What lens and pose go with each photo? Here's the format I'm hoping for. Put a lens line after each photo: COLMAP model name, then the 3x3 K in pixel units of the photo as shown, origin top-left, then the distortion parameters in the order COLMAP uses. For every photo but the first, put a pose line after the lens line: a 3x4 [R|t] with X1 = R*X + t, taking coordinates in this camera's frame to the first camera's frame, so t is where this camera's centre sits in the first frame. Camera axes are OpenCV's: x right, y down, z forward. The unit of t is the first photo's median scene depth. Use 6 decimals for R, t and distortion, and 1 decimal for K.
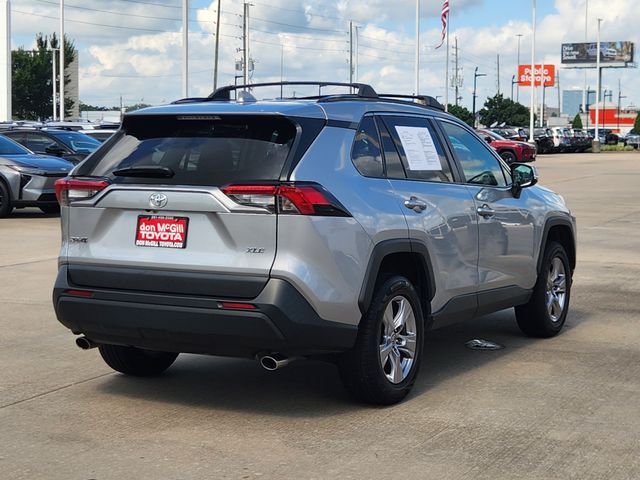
lens RADIAL K [[1337.0, 0, 317.9], [0, 1337.0, 239.6], [0, 0, 1]] dist [0.048684, 0.000000]
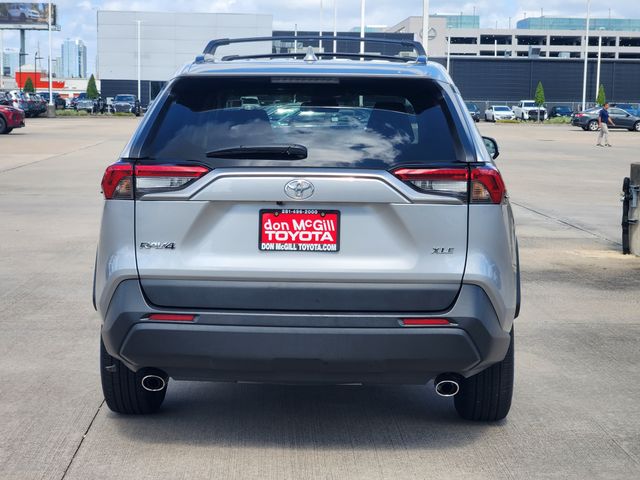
lens RADIAL K [[1337.0, 0, 316.5], [0, 1337.0, 240.8], [0, 0, 1]] dist [0.048684, 0.000000]
pose [[0.887119, -0.043363, 0.459499, -0.456799], [0.030513, 0.998909, 0.035357, -0.026636], [-0.460530, -0.017345, 0.887474, 0.317218]]
